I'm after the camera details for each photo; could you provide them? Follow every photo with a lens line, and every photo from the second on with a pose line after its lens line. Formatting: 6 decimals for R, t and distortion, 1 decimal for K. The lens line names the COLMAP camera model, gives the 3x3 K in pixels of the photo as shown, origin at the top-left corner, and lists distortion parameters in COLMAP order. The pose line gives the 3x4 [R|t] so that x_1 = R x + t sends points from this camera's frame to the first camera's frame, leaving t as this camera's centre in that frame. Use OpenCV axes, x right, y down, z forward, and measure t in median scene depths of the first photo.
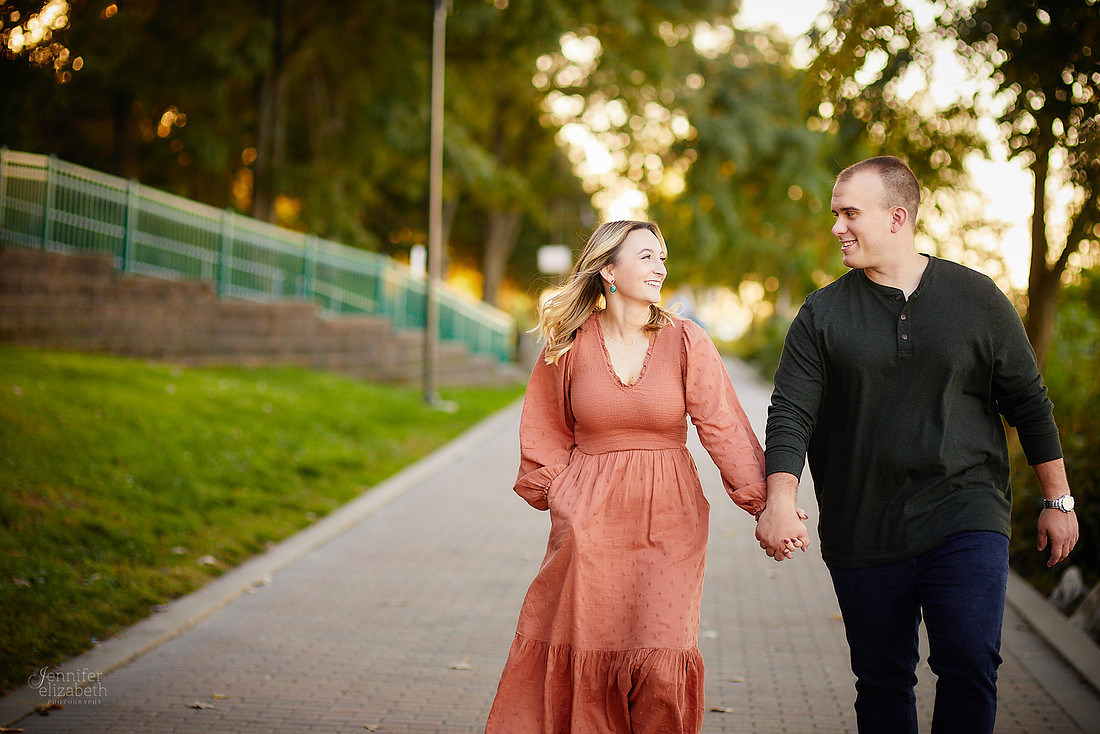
lens RADIAL K [[2717.6, 0, 551.5], [0, 2717.6, 431.2], [0, 0, 1]] dist [-0.037597, -0.093303]
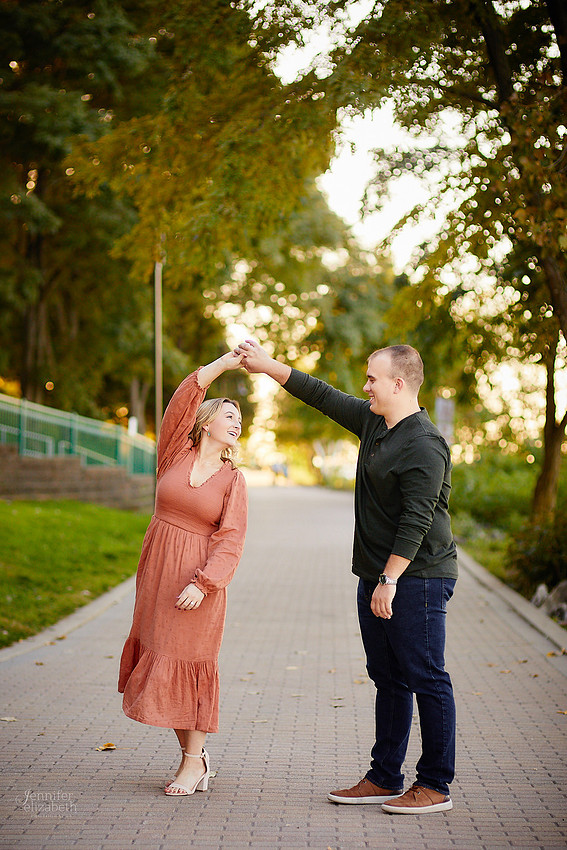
lens RADIAL K [[2100.0, 0, 283.4], [0, 2100.0, 425.2], [0, 0, 1]] dist [-0.037597, -0.093303]
pose [[0.999079, -0.027275, 0.033133, -0.011095], [0.029237, 0.997755, -0.060249, 0.007450], [-0.031415, 0.061162, 0.997633, -0.152937]]
